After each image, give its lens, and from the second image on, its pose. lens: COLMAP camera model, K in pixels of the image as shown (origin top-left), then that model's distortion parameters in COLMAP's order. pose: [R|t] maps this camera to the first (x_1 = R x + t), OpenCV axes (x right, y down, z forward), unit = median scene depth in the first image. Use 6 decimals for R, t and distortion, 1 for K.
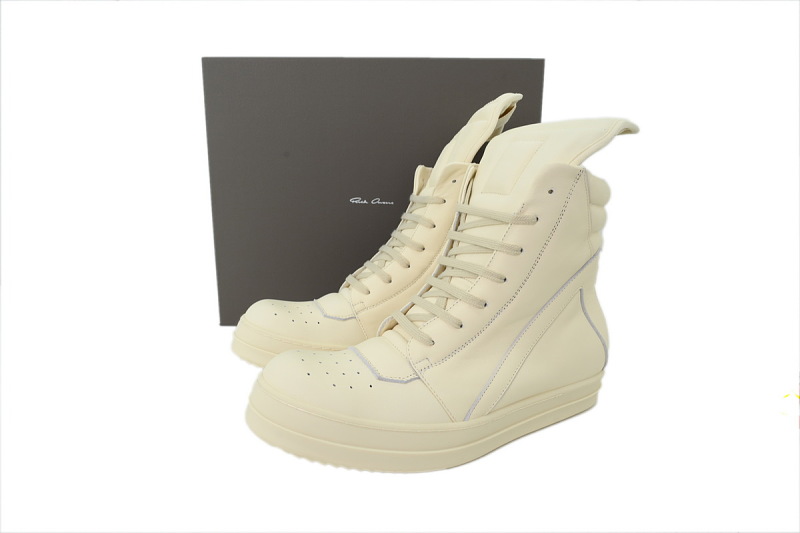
lens RADIAL K [[554.6, 0, 400.0], [0, 554.6, 266.5], [0, 0, 1]] dist [-0.003062, -0.000017]
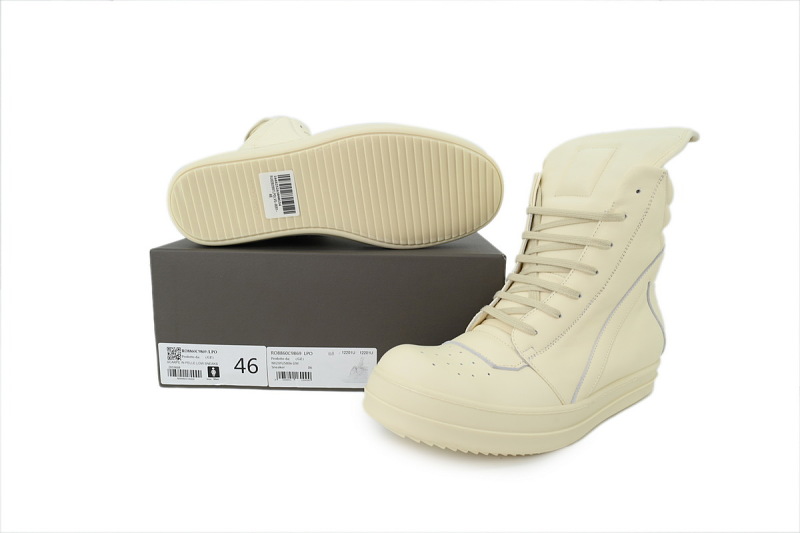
lens RADIAL K [[554.6, 0, 400.0], [0, 554.6, 266.5], [0, 0, 1]] dist [-0.003062, -0.000017]
pose [[0.989806, -0.014742, 0.141659, -0.346517], [0.020642, 0.998976, -0.040272, 0.048247], [-0.140920, 0.042786, 0.989096, -0.023112]]
